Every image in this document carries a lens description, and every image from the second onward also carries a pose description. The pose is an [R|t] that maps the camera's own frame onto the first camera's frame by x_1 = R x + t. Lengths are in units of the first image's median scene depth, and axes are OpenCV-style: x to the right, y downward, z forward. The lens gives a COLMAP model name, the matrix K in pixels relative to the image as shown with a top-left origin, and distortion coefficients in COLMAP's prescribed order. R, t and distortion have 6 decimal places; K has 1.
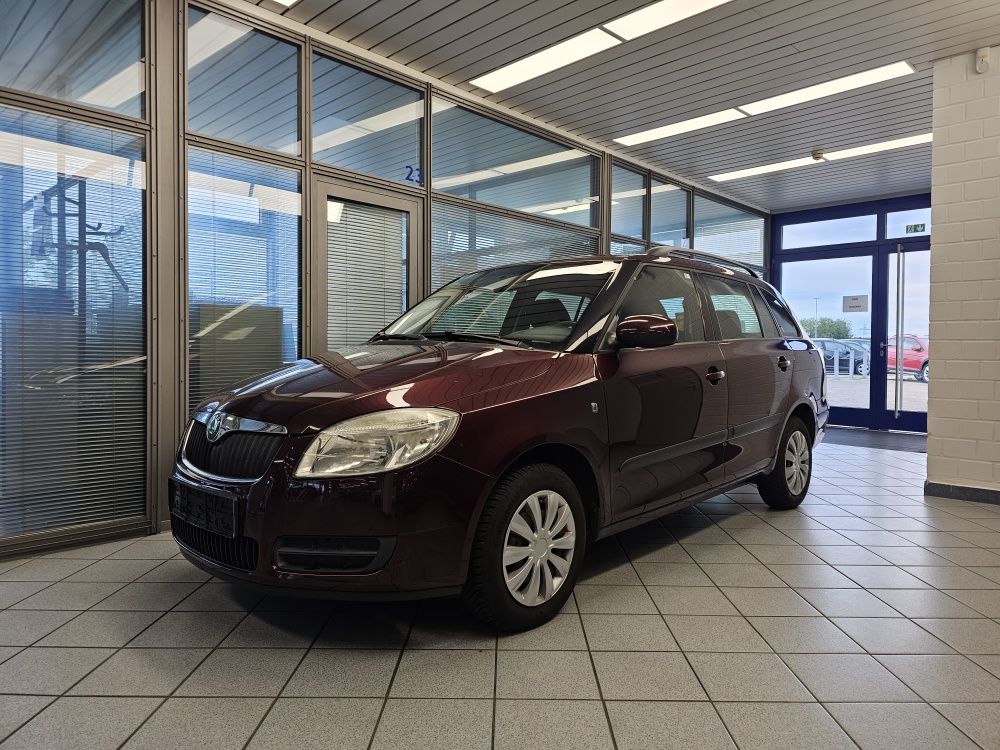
lens RADIAL K [[671.5, 0, 506.2], [0, 671.5, 369.7], [0, 0, 1]] dist [0.066360, -0.073673]
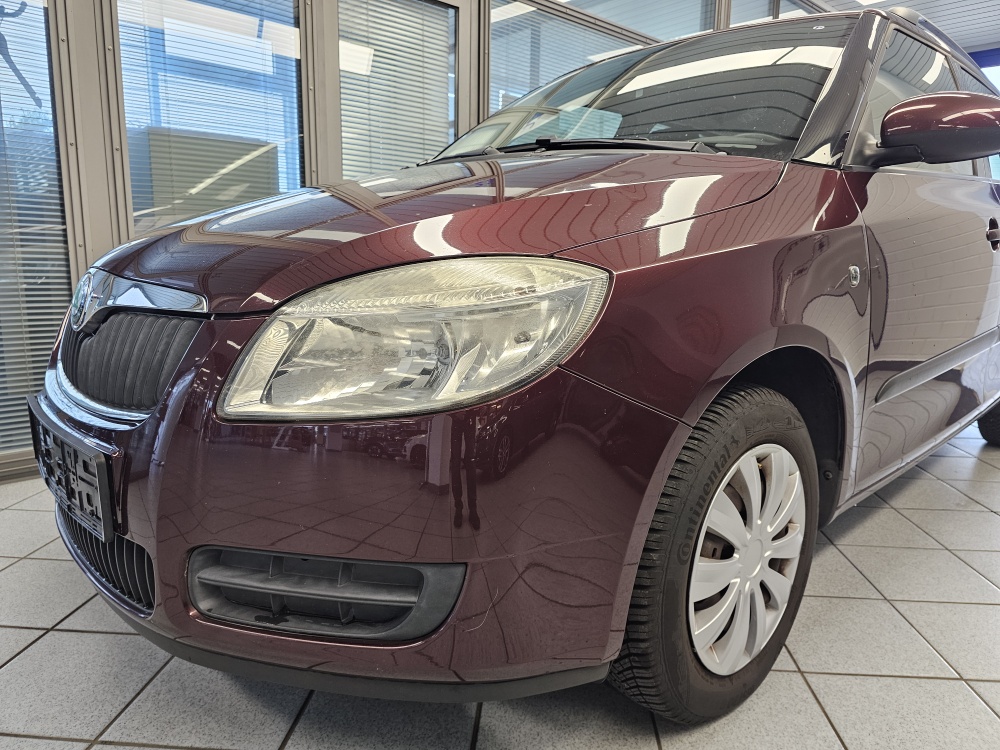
lens RADIAL K [[683.3, 0, 500.0], [0, 683.3, 375.0], [0, 0, 1]] dist [0.002243, -0.000175]
pose [[0.997742, 0.020927, -0.063818, -0.101527], [-0.010828, 0.987908, 0.154663, 0.059044], [0.066282, -0.153622, 0.985904, 0.530341]]
